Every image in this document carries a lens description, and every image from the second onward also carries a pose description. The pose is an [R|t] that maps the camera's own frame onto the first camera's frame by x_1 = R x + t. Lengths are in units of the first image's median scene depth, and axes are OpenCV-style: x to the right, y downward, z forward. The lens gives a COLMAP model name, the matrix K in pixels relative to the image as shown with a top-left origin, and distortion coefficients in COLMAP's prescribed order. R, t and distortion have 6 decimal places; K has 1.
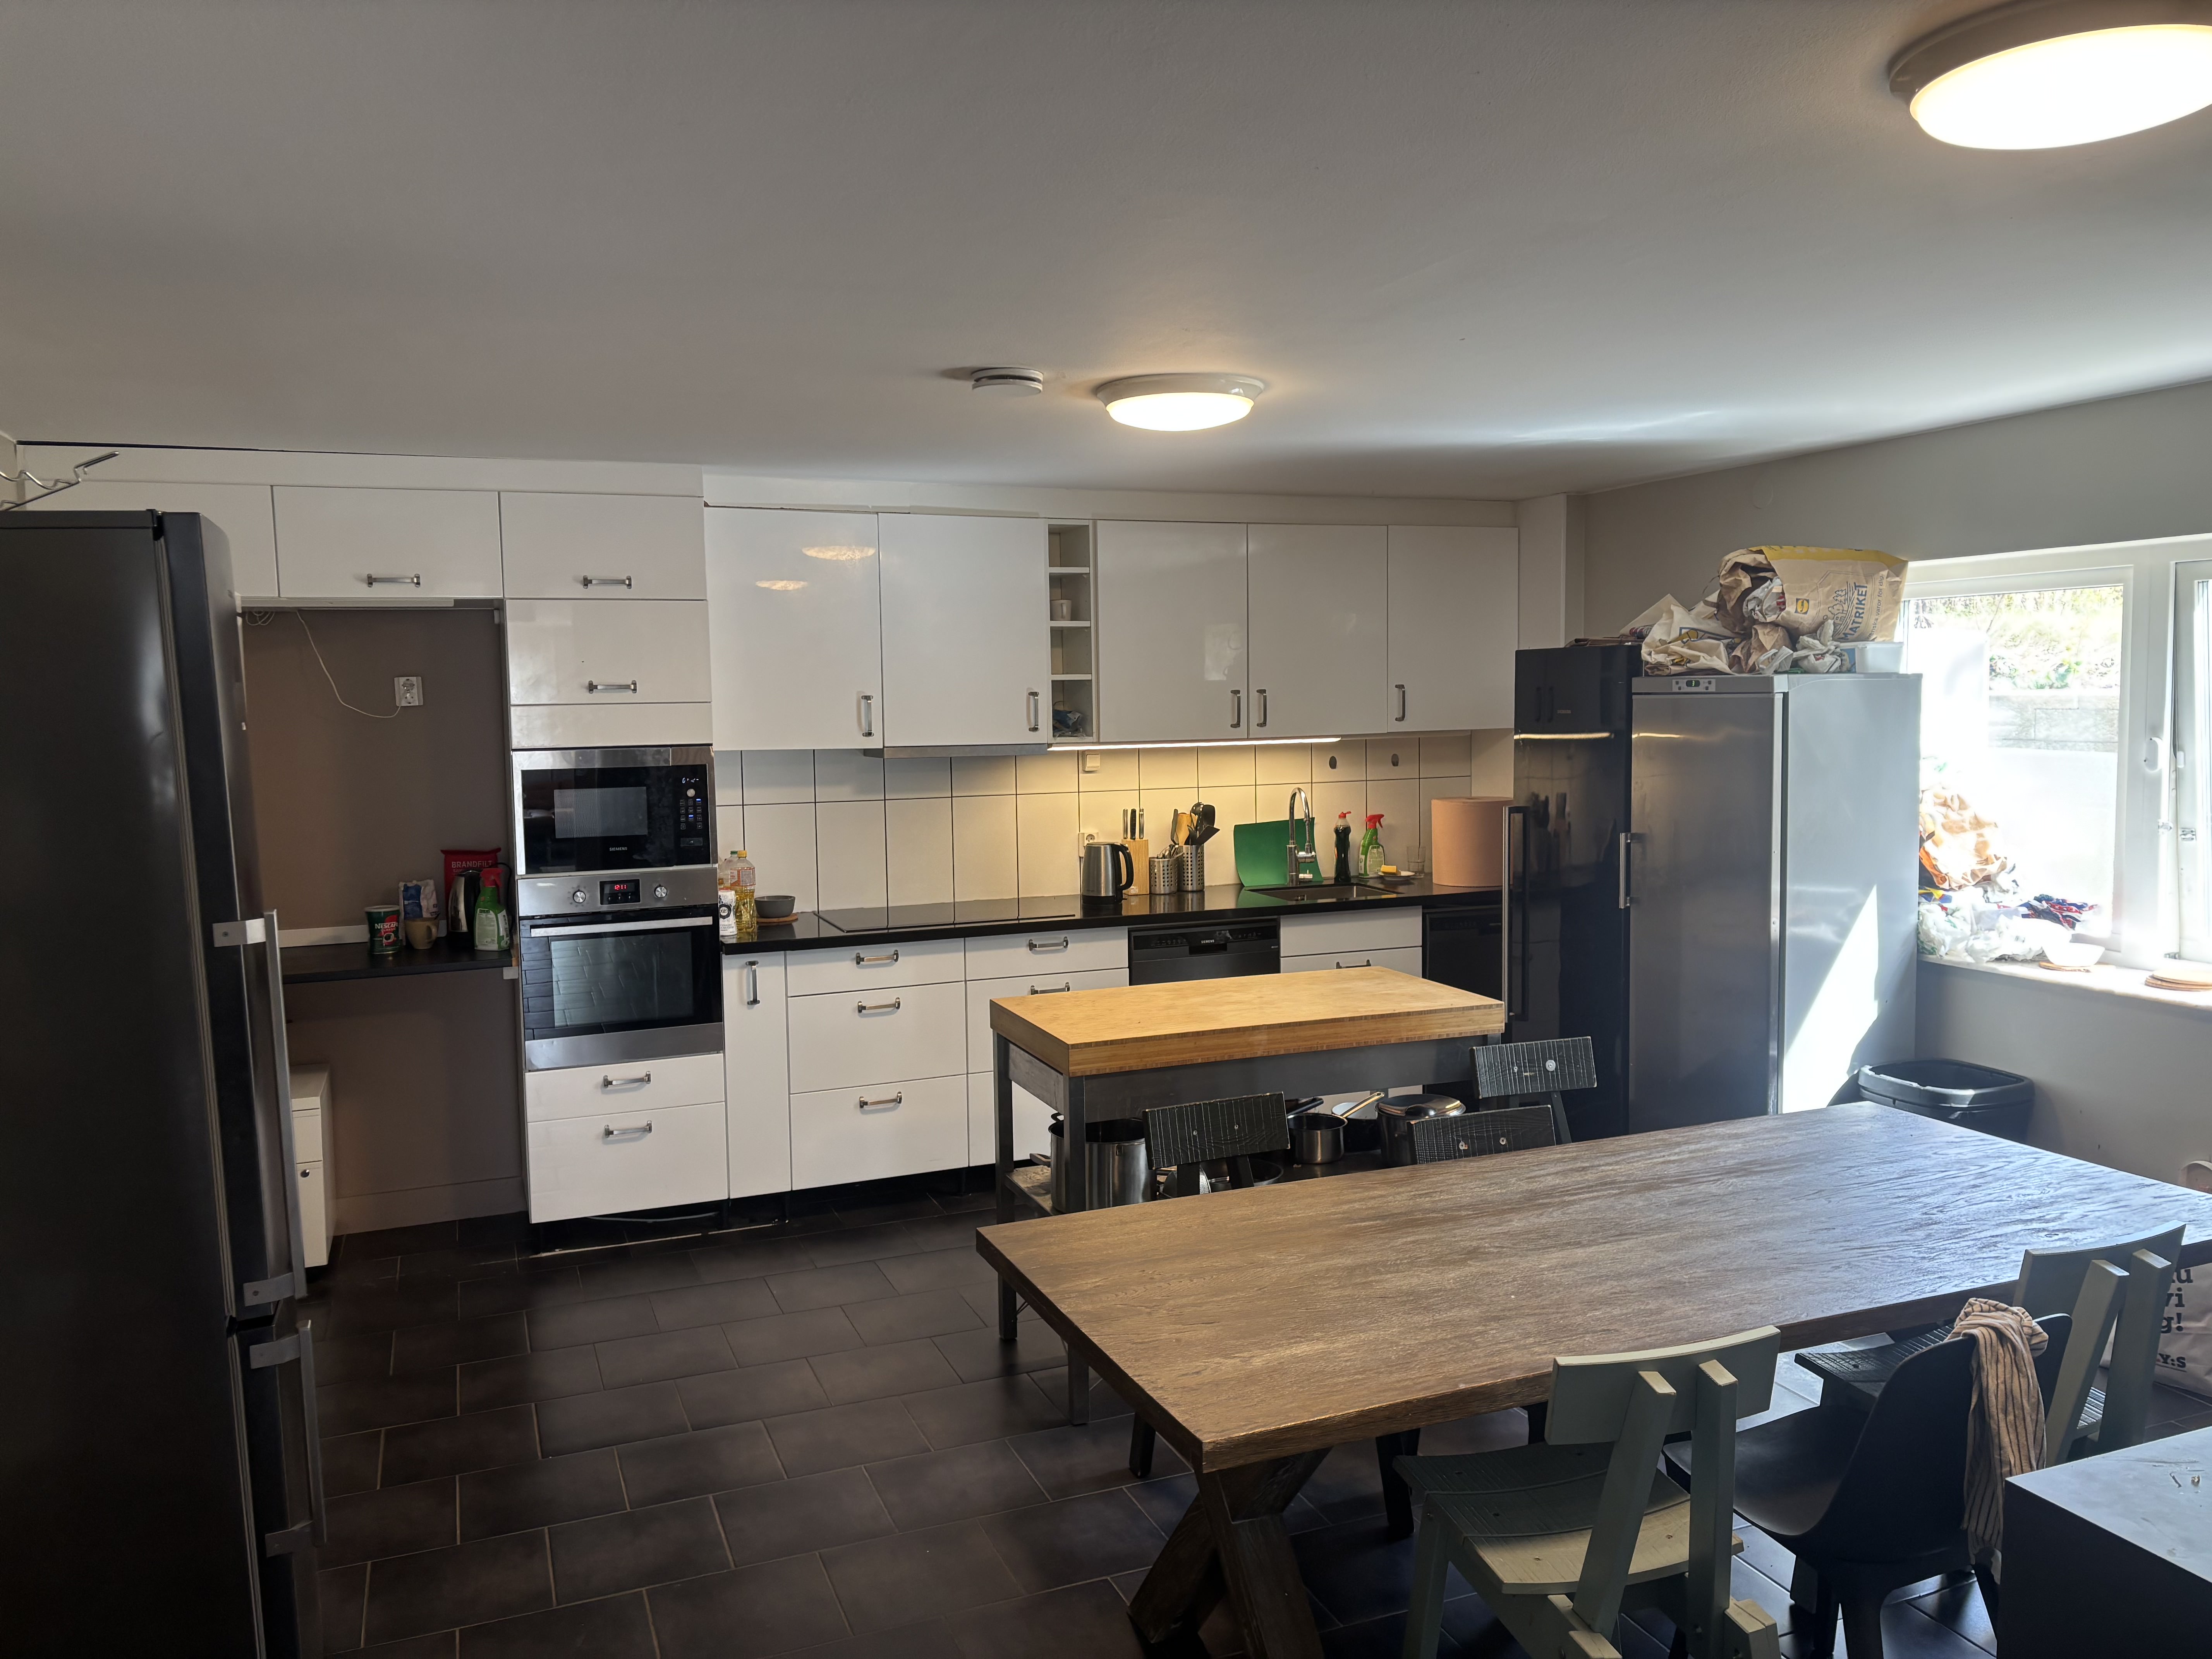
lens RADIAL K [[1670.8, 0, 1122.7], [0, 1670.8, 836.7], [0, 0, 1]] dist [0.048907, -0.011276]
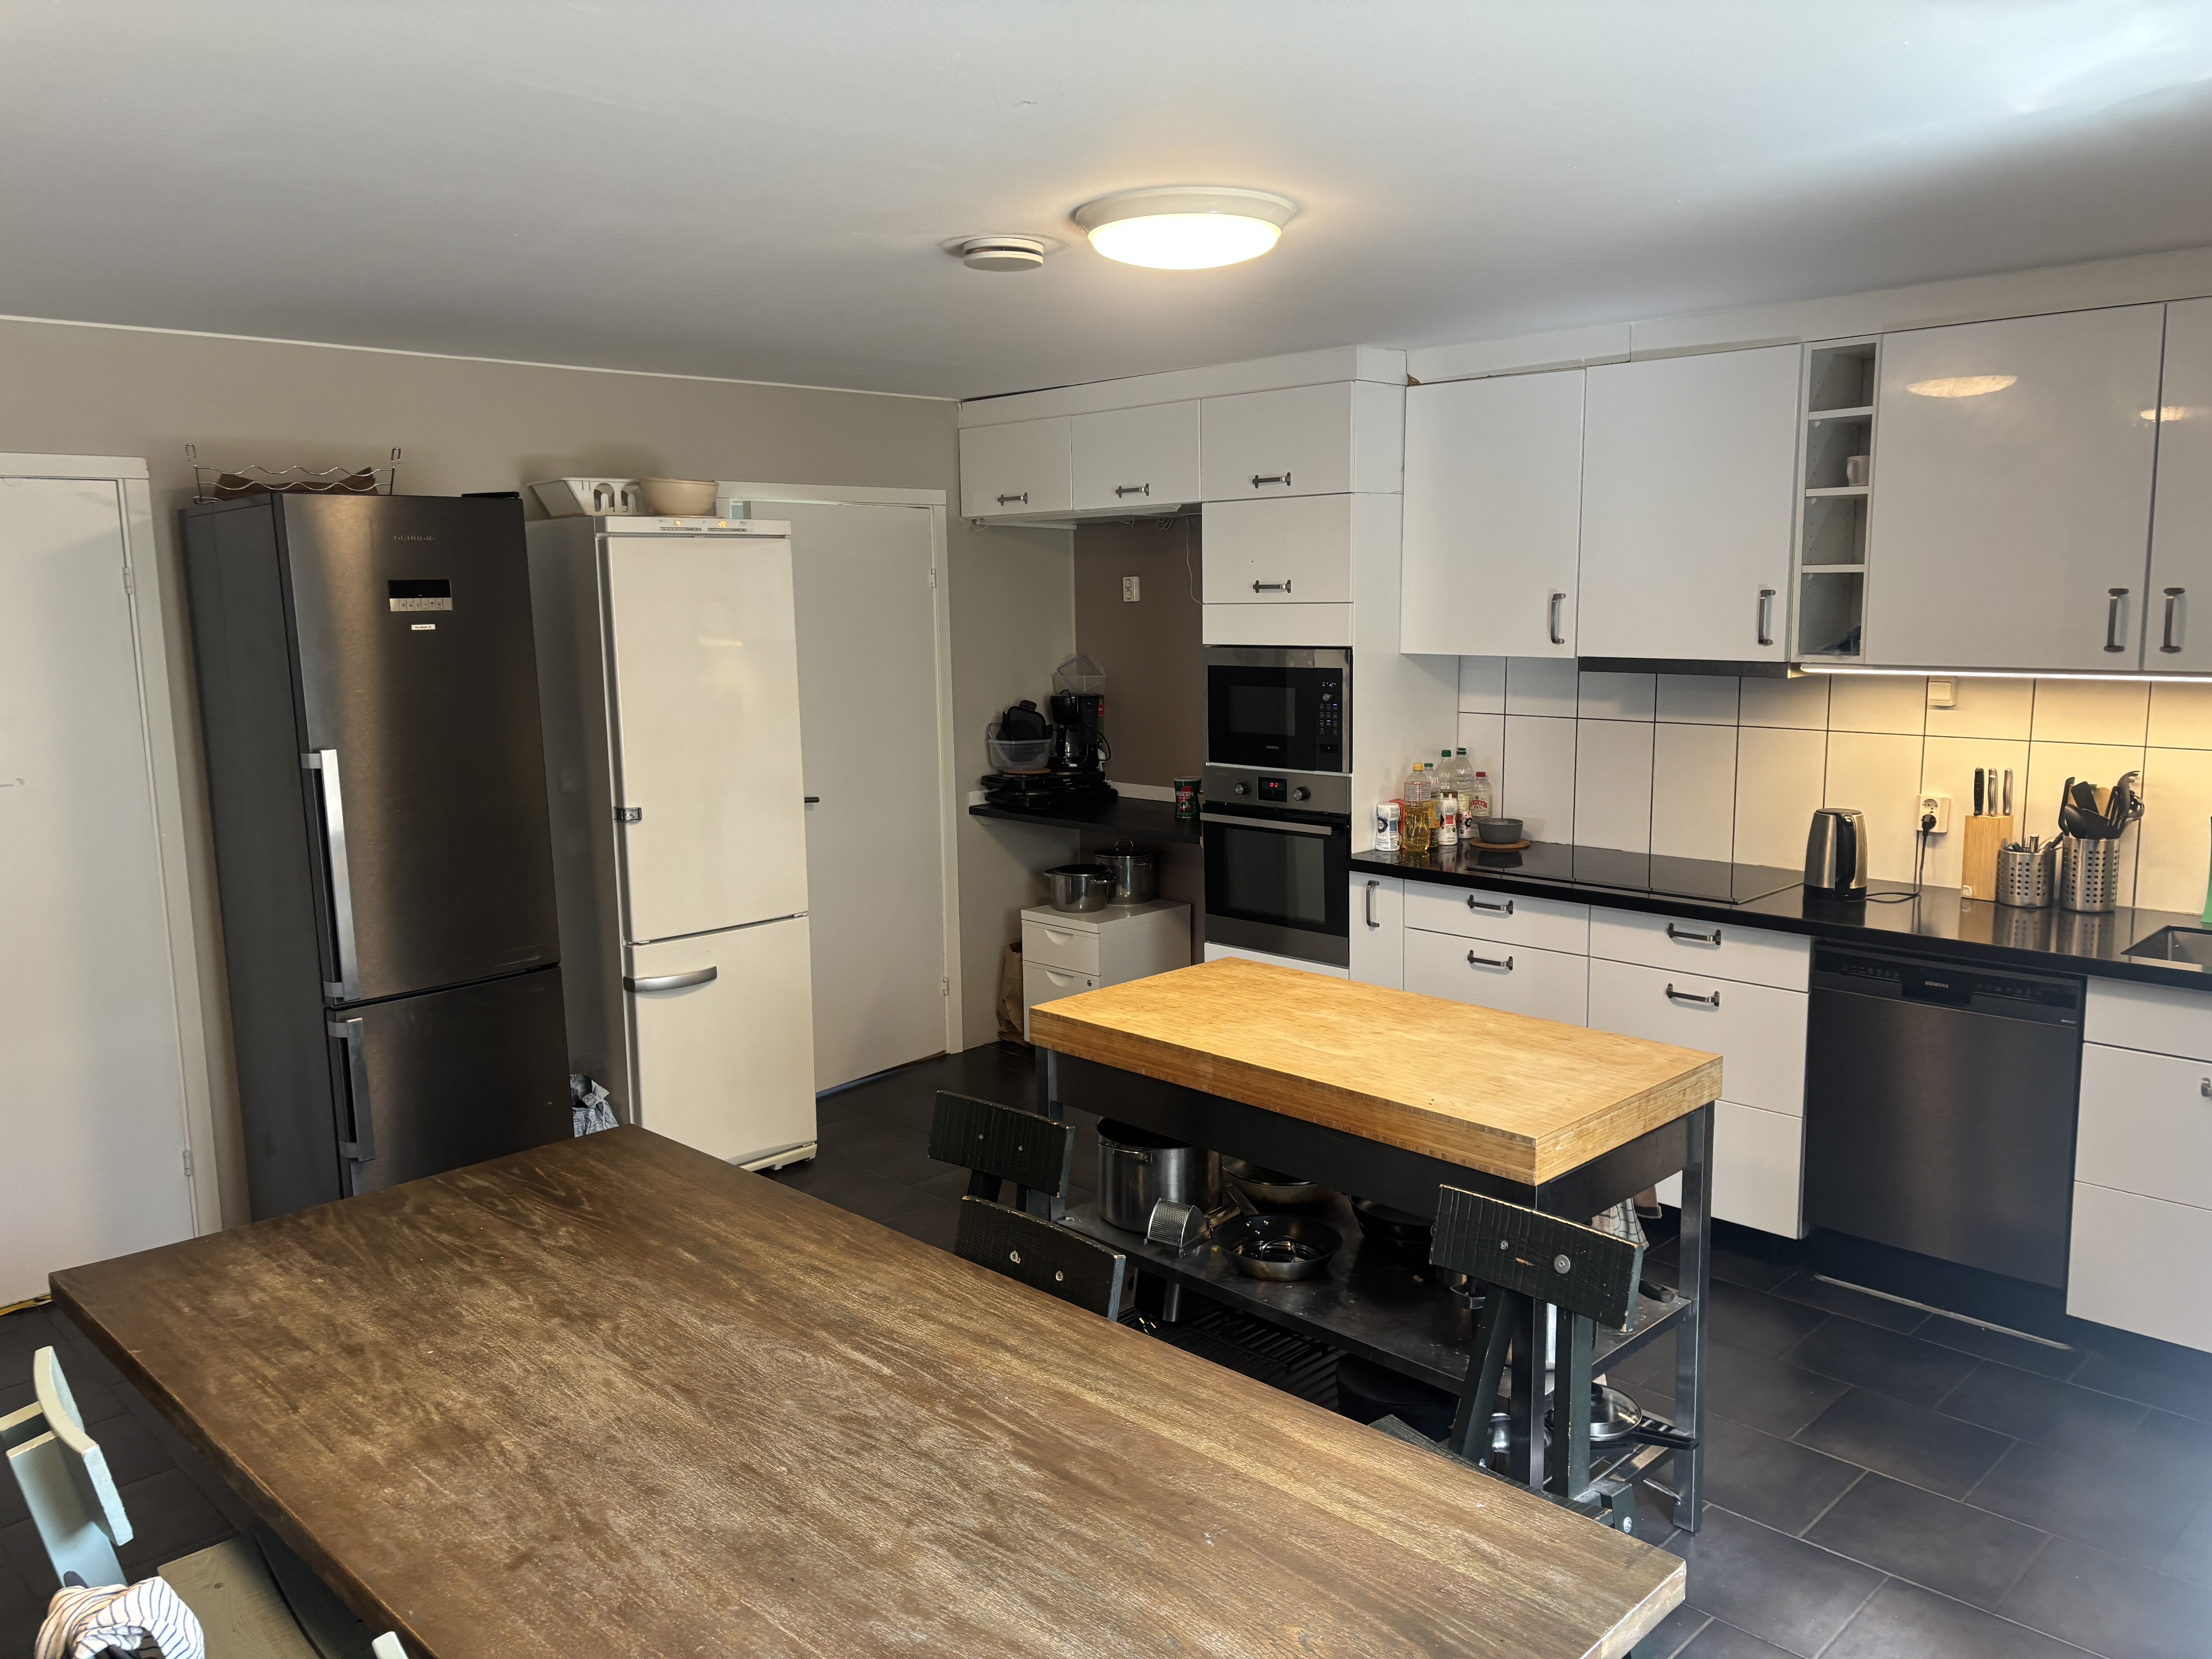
lens RADIAL K [[1670.8, 0, 1116.8], [0, 1670.8, 824.1], [0, 0, 1]] dist [0.048907, -0.011276]
pose [[0.388408, 0.141630, -0.910538, 0.573174], [-0.071911, 0.989763, 0.123278, -0.062663], [0.918677, 0.017596, 0.394617, 0.505739]]
